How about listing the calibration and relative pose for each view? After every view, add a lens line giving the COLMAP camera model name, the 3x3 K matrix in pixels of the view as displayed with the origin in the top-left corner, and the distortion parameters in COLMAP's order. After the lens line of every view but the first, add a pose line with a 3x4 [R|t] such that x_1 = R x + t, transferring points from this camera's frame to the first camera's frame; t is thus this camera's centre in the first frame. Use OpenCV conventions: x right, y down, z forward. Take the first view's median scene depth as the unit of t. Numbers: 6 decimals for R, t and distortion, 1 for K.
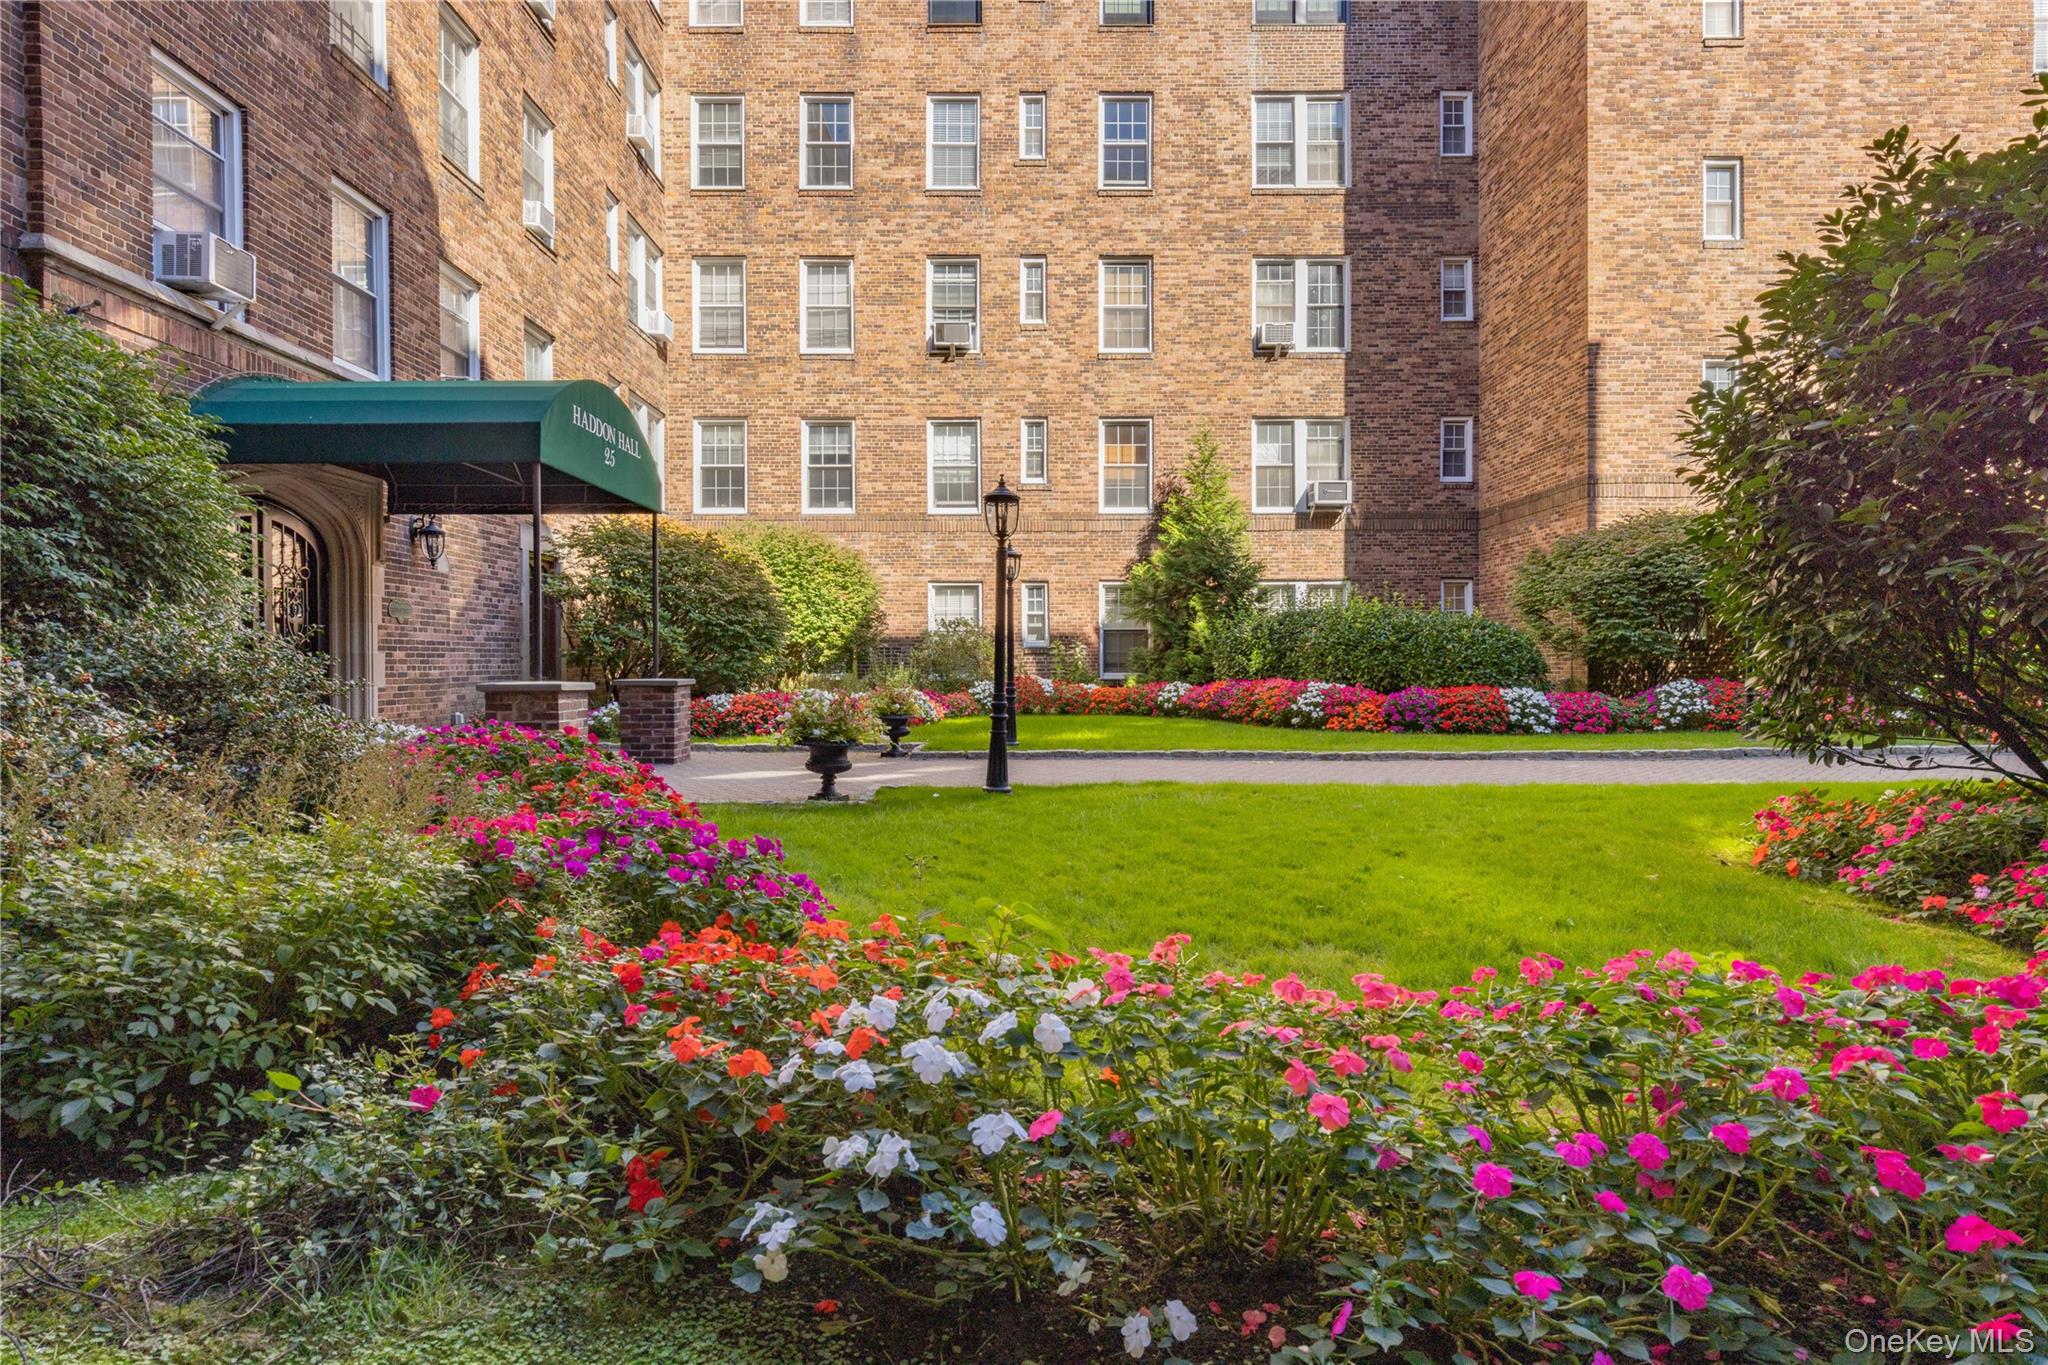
lens RADIAL K [[1115.0, 0, 1036.5], [0, 1115.0, 666.9], [0, 0, 1]] dist [0.003590, -0.002591]
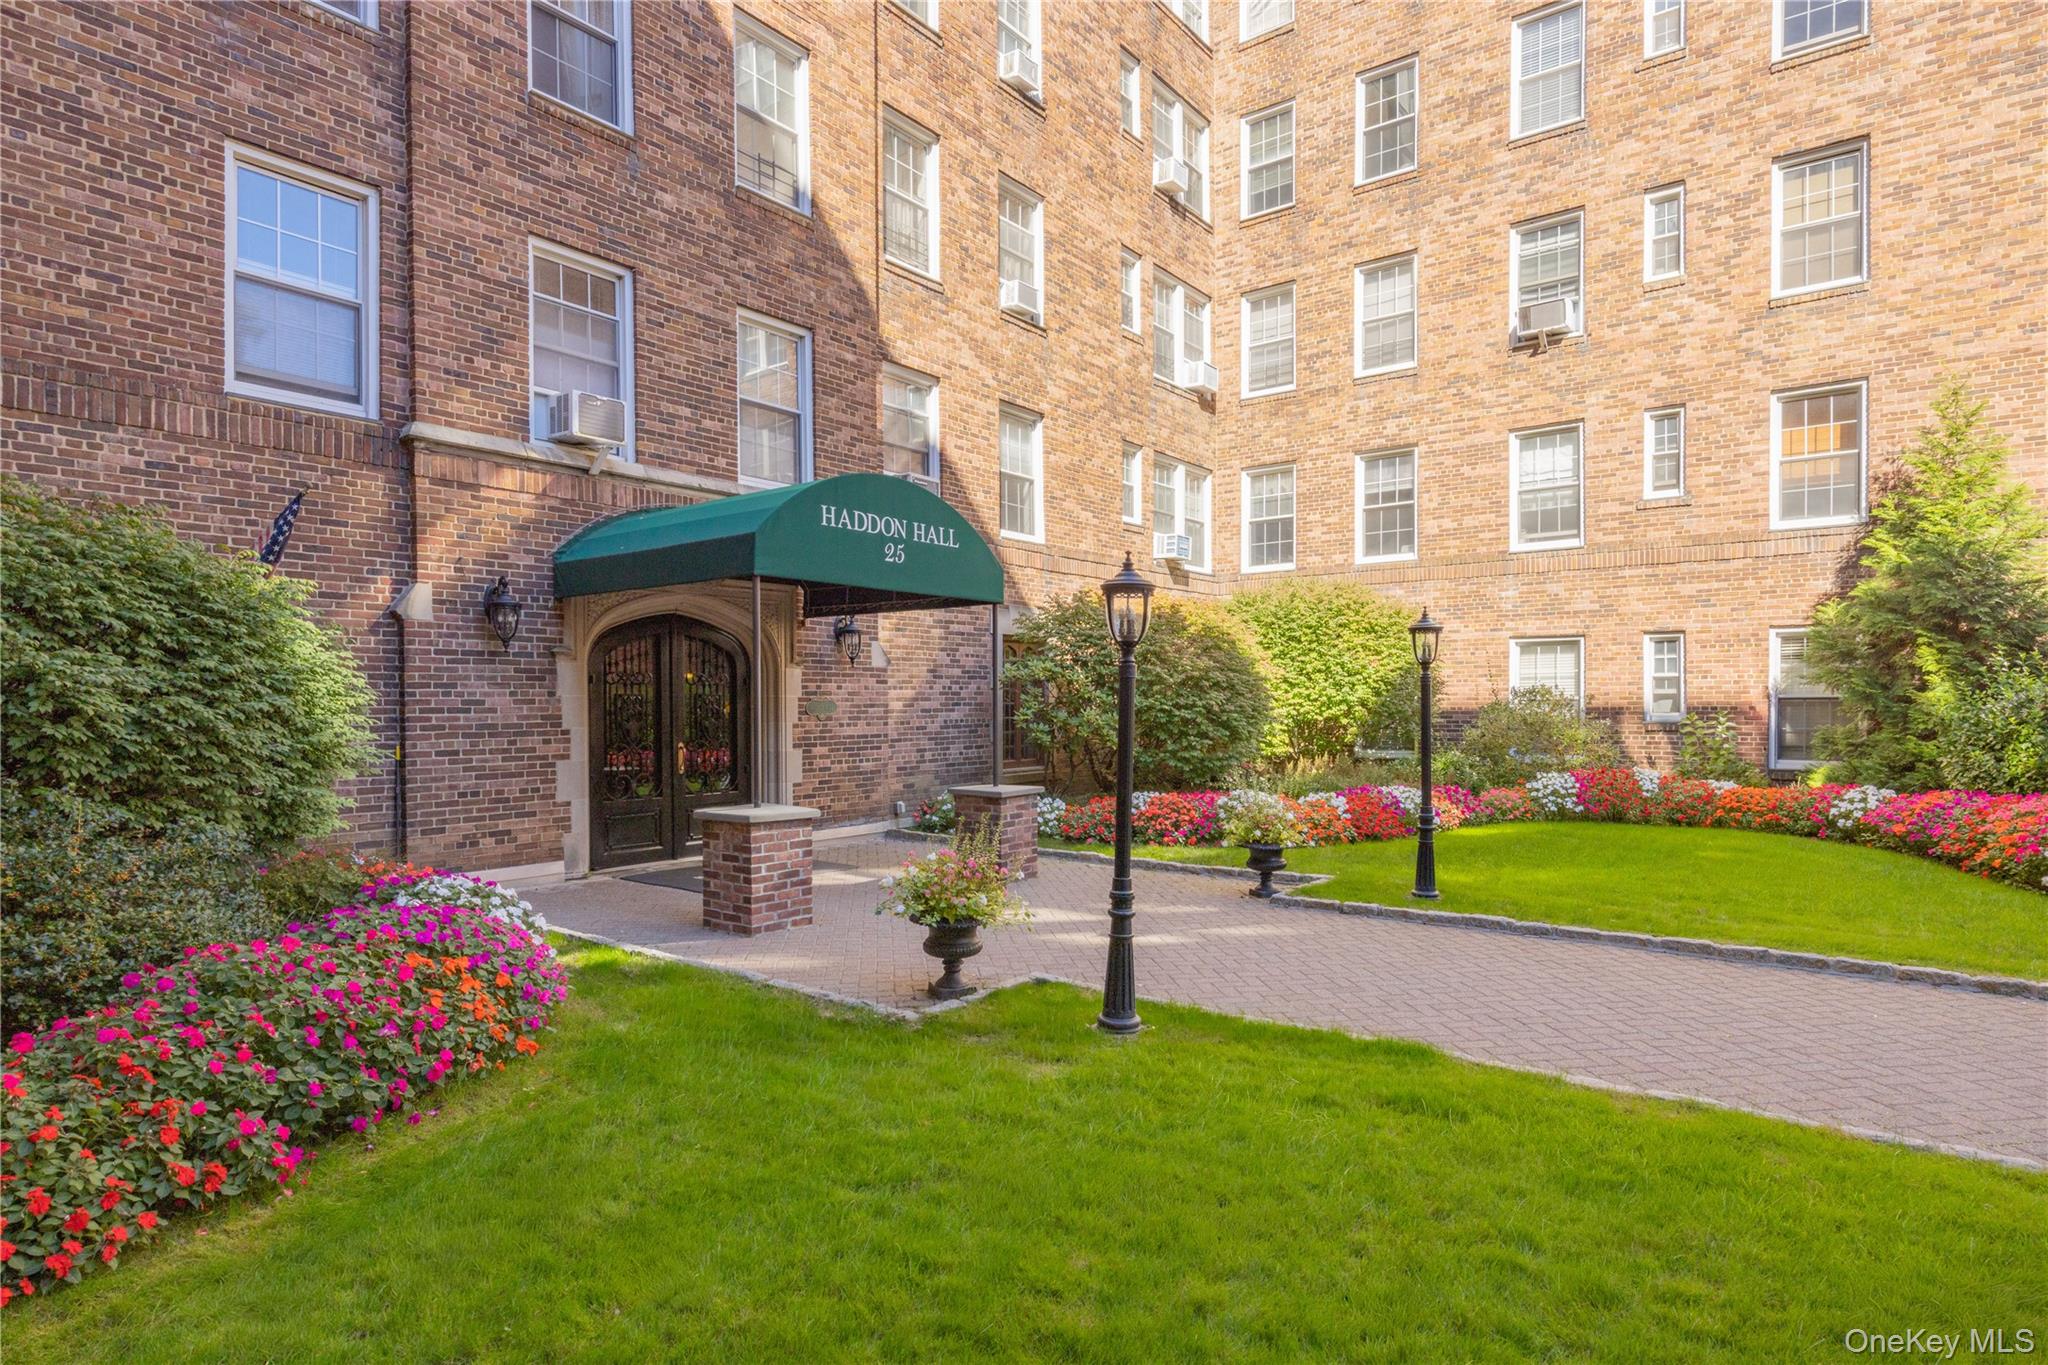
lens RADIAL K [[1115.0, 0, 1026.5], [0, 1115.0, 711.3], [0, 0, 1]] dist [0.003590, -0.002591]
pose [[0.781856, 0.005184, -0.623438, 0.136988], [0.000451, 0.999960, 0.008880, -0.033317], [0.623459, -0.007224, 0.781822, 0.176660]]
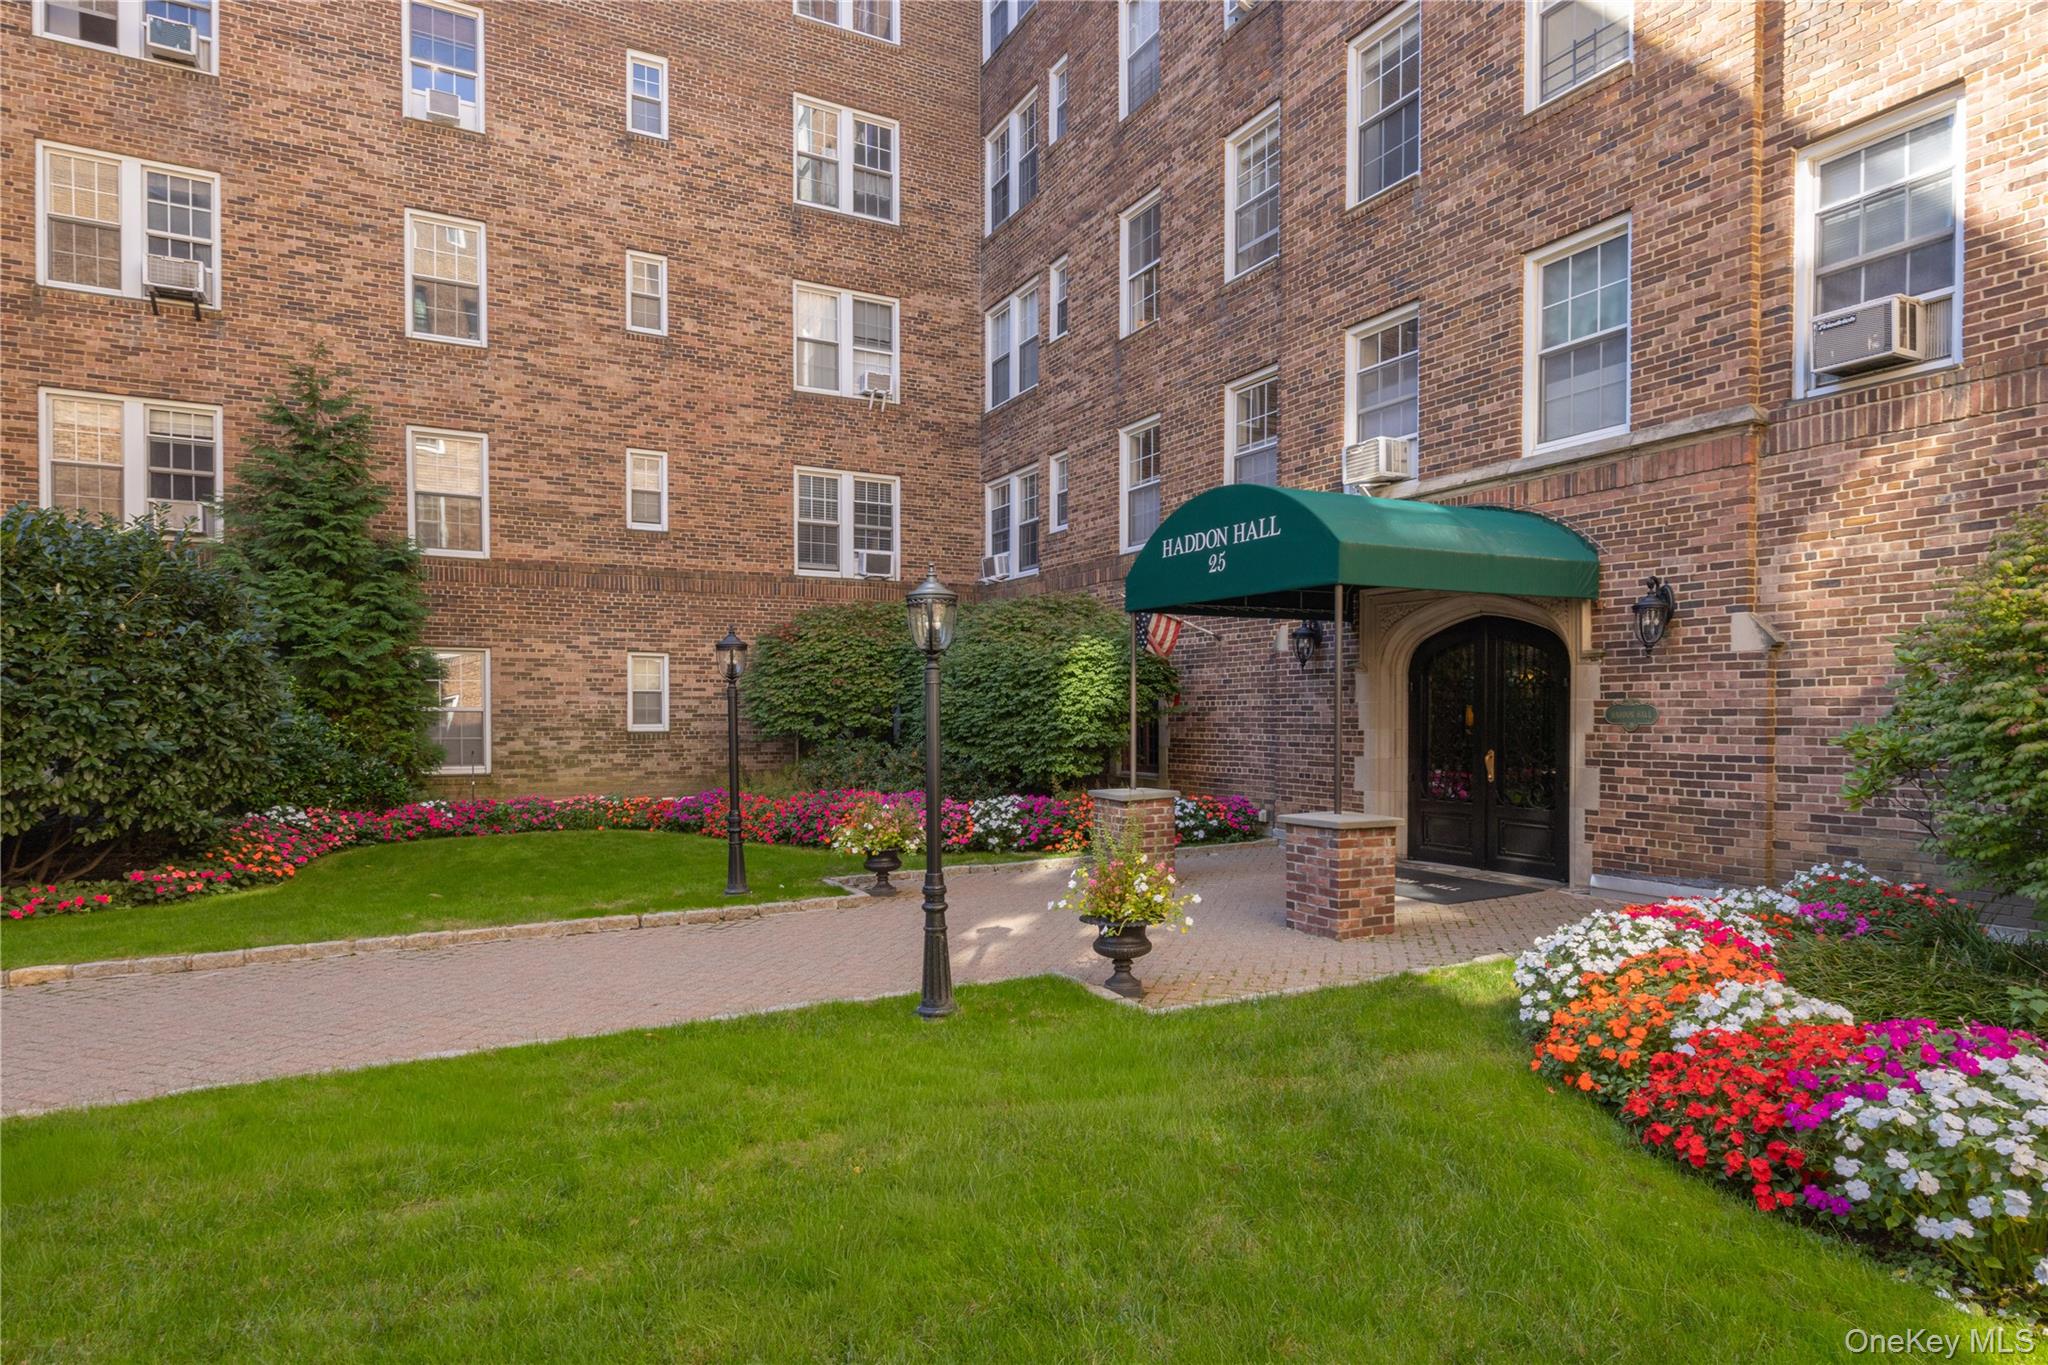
lens RADIAL K [[1115.0, 0, 1024.7], [0, 1115.0, 721.6], [0, 0, 1]] dist [0.003590, -0.002591]
pose [[-0.888555, 0.009923, -0.458662, 0.095410], [0.004907, 0.999914, 0.012126, -0.033736], [0.458743, 0.008524, -0.888528, 0.878472]]
